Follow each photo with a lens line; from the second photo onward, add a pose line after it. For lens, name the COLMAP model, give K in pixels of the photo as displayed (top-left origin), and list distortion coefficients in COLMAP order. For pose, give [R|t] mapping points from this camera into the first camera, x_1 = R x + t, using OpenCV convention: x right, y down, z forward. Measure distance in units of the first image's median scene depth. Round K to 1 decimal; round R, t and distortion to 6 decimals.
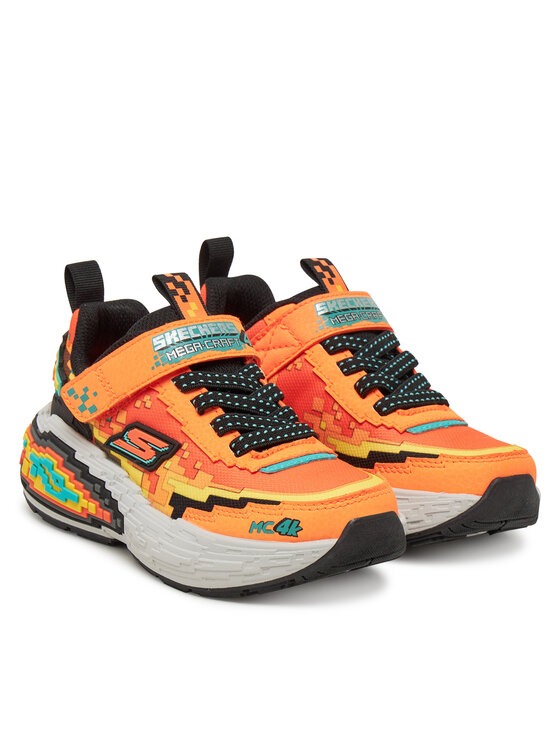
lens RADIAL K [[1899.2, 0, 280.0], [0, 1899.2, 373.0], [0, 0, 1]] dist [-0.028529, -0.055600]
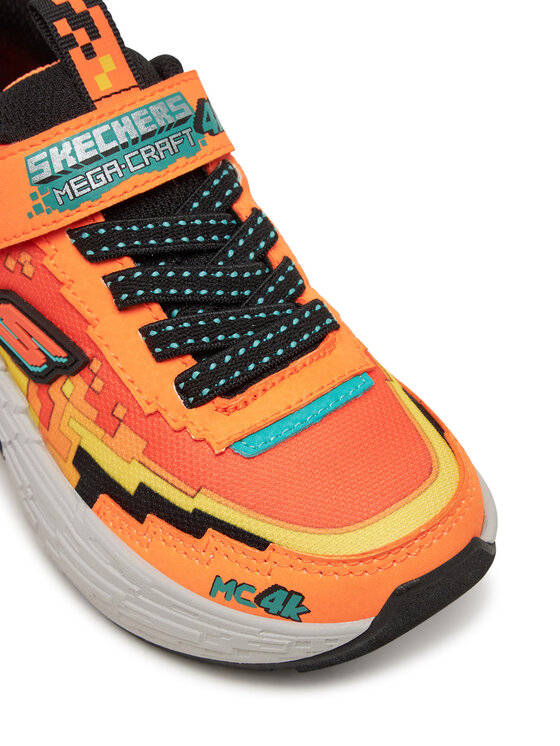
lens RADIAL K [[1684.2, 0, 280.0], [0, 1684.2, 373.0], [0, 0, 1]] dist [0.066574, -4.106393]
pose [[0.999902, -0.003334, -0.013568, 0.009740], [0.009225, 0.886872, 0.461924, -0.182900], [0.010492, -0.462004, 0.886816, 0.565306]]
